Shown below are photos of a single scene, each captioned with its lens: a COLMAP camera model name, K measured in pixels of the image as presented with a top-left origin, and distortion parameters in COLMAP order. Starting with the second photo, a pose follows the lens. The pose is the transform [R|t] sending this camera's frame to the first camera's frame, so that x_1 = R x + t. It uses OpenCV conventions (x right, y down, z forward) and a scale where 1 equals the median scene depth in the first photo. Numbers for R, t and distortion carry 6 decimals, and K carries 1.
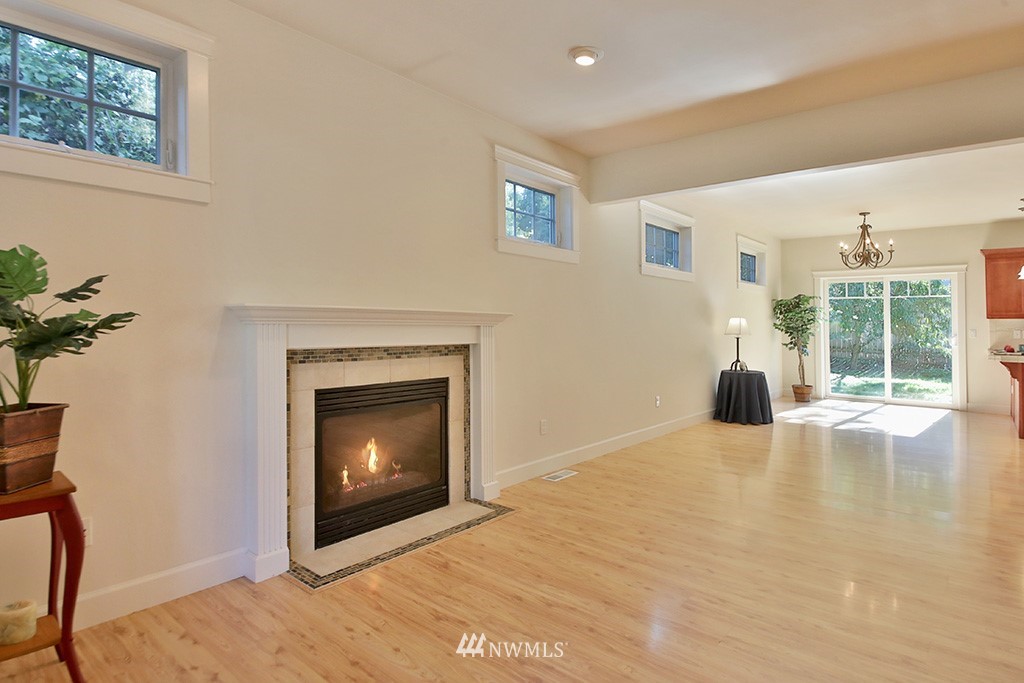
lens RADIAL K [[553.1, 0, 512.0], [0, 553.1, 341.5], [0, 0, 1]] dist [0.018656, -0.002018]
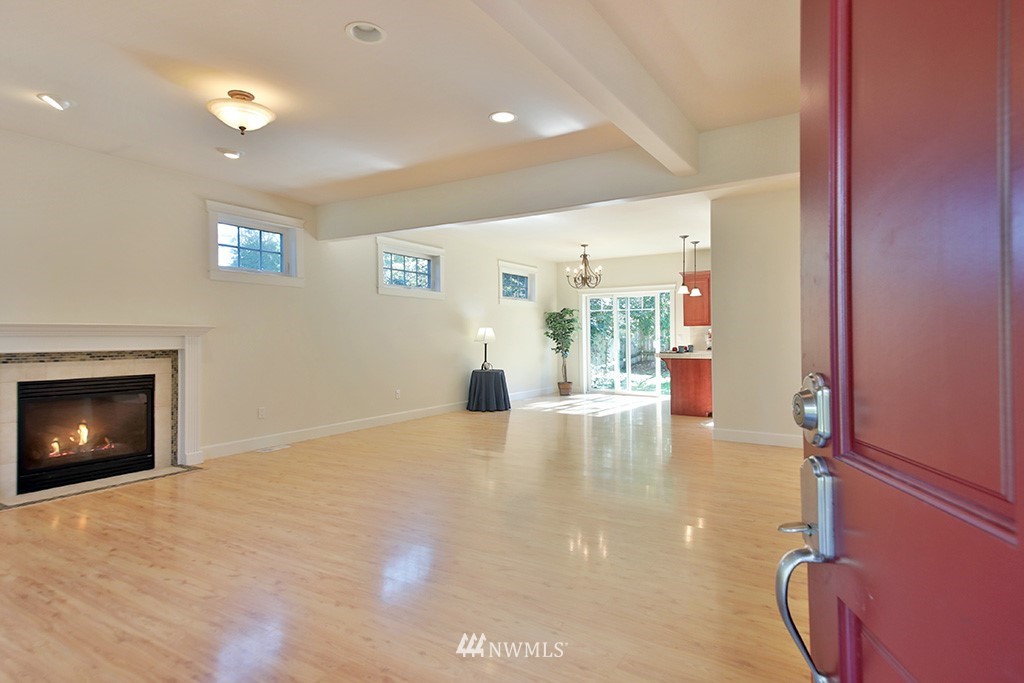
lens RADIAL K [[566.0, 0, 512.0], [0, 566.0, 341.5], [0, 0, 1]] dist [0.087016, -0.059171]
pose [[0.989247, -0.015117, 0.145469, 0.526508], [0.018198, 0.999637, -0.019878, 0.027971], [-0.145116, 0.022312, 0.989163, -0.513125]]
